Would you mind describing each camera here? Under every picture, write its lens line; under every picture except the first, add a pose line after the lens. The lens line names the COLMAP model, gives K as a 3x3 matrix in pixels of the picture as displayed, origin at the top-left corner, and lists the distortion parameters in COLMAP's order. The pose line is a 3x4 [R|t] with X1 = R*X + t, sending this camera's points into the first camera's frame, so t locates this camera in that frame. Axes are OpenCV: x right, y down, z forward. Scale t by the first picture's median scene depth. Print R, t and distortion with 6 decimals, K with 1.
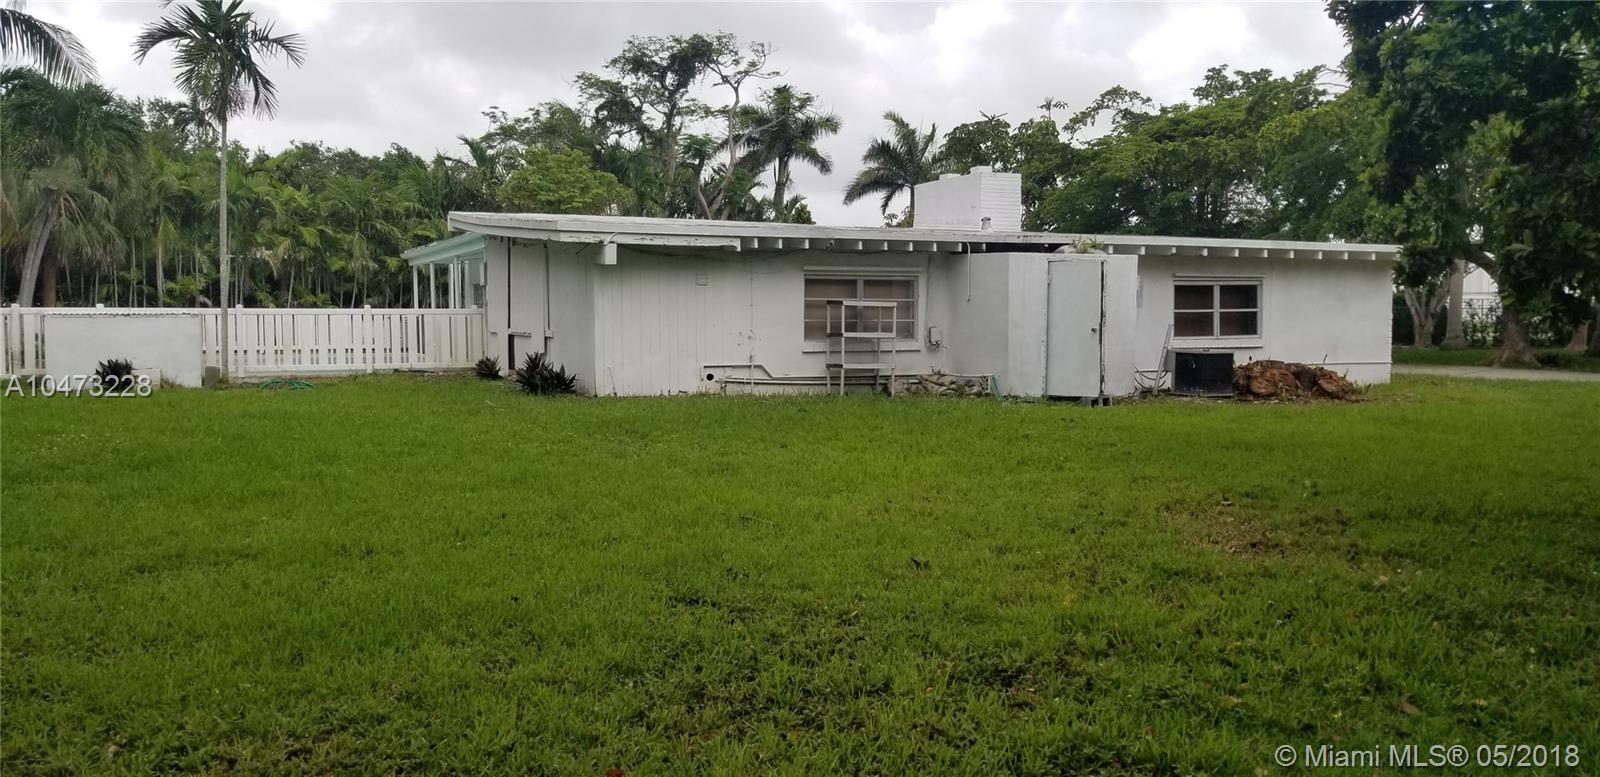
lens RADIAL K [[1240.5, 0, 805.9], [0, 1240.5, 379.7], [0, 0, 1]] dist [0.106305, -0.201907]
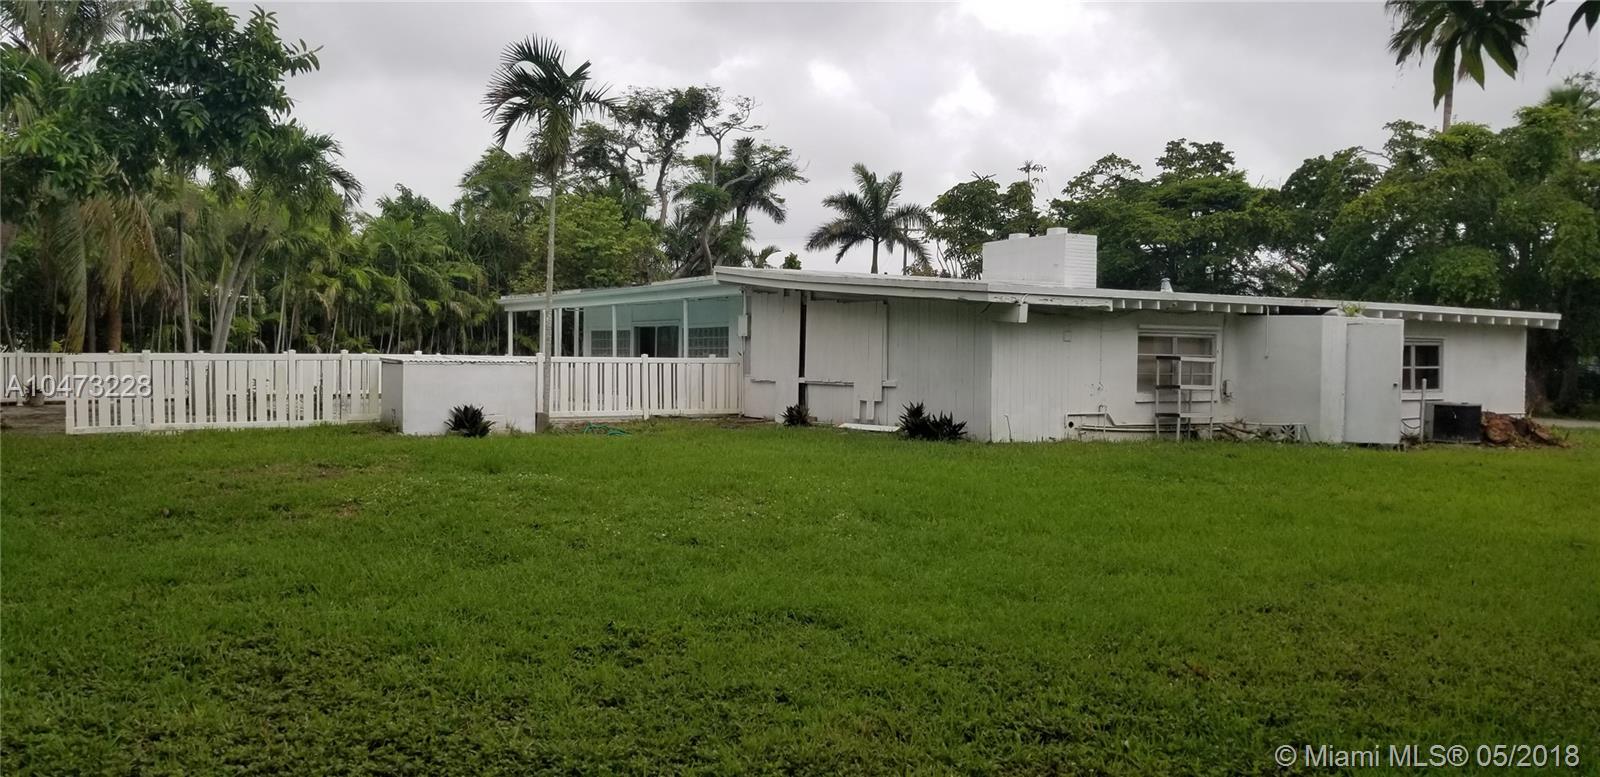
lens RADIAL K [[1240.5, 0, 805.9], [0, 1240.5, 379.7], [0, 0, 1]] dist [0.106305, -0.201907]
pose [[0.988823, 0.008339, 0.148864, -0.290236], [-0.003108, 0.999371, -0.035334, -0.001414], [-0.149065, 0.034476, 0.988226, -0.034343]]
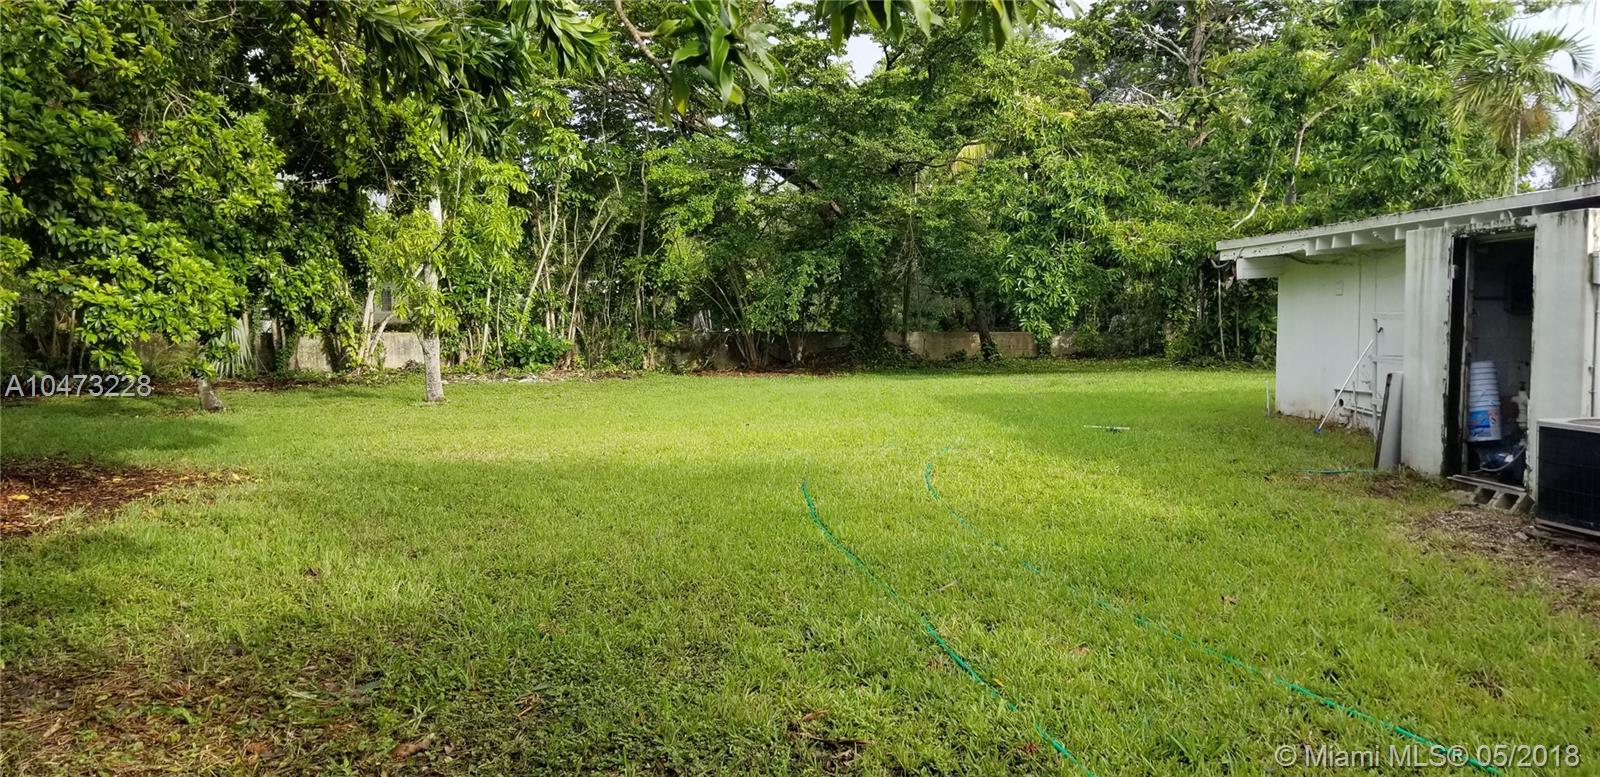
lens RADIAL K [[1240.5, 0, 805.9], [0, 1240.5, 379.7], [0, 0, 1]] dist [0.106305, -0.201907]
pose [[-0.374001, 0.044392, -0.926365, 0.513711], [-0.042459, 0.996987, 0.064918, -0.036003], [0.926456, 0.063612, -0.370989, 0.598823]]
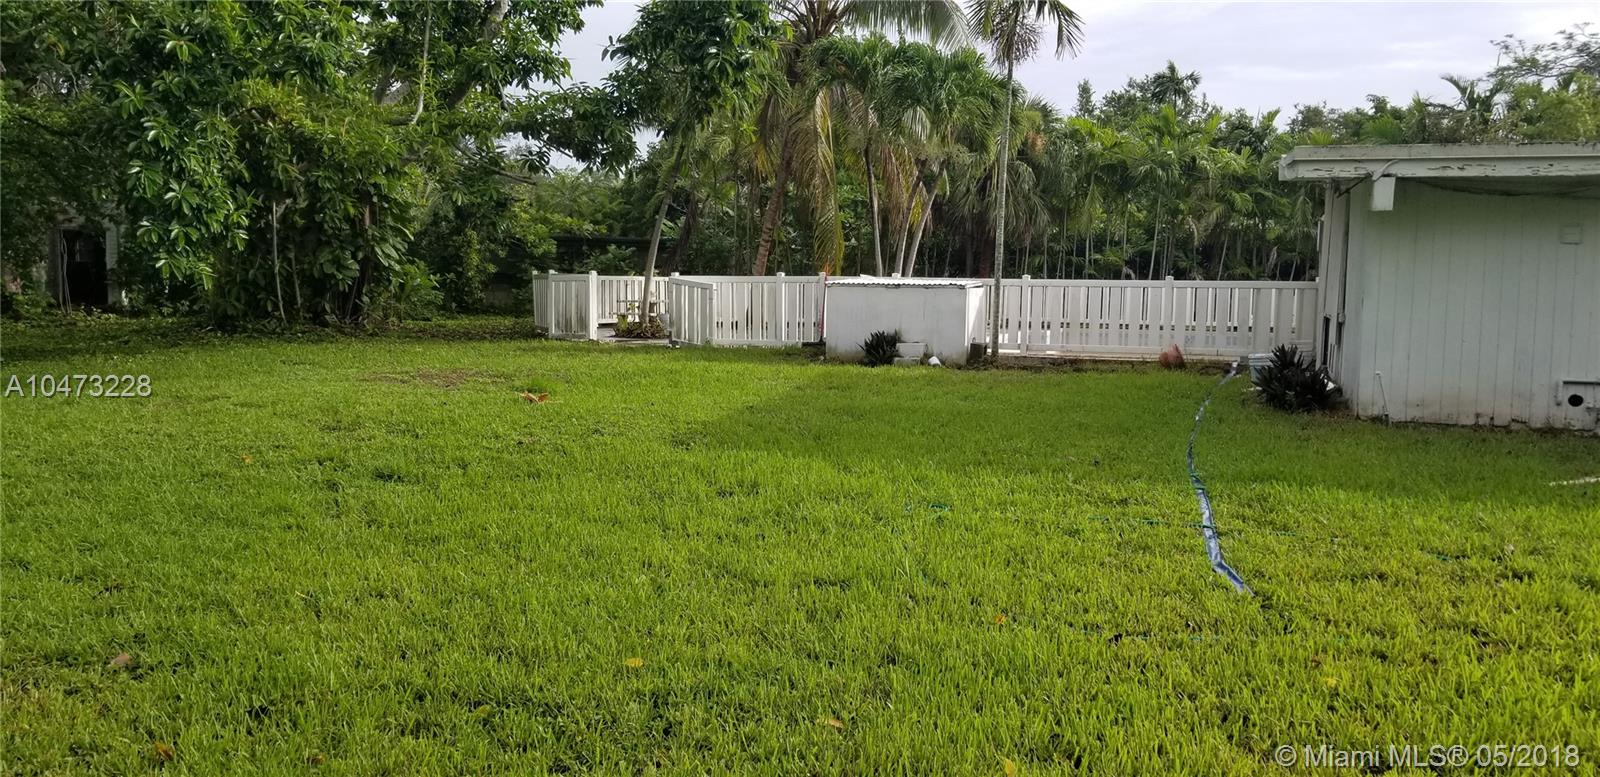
lens RADIAL K [[1240.5, 0, 805.9], [0, 1240.5, 379.7], [0, 0, 1]] dist [0.106305, -0.201907]
pose [[0.704068, 0.068006, -0.706869, 0.052117], [-0.053119, 0.997659, 0.043074, -0.011299], [0.708143, 0.007221, 0.706032, 0.198052]]
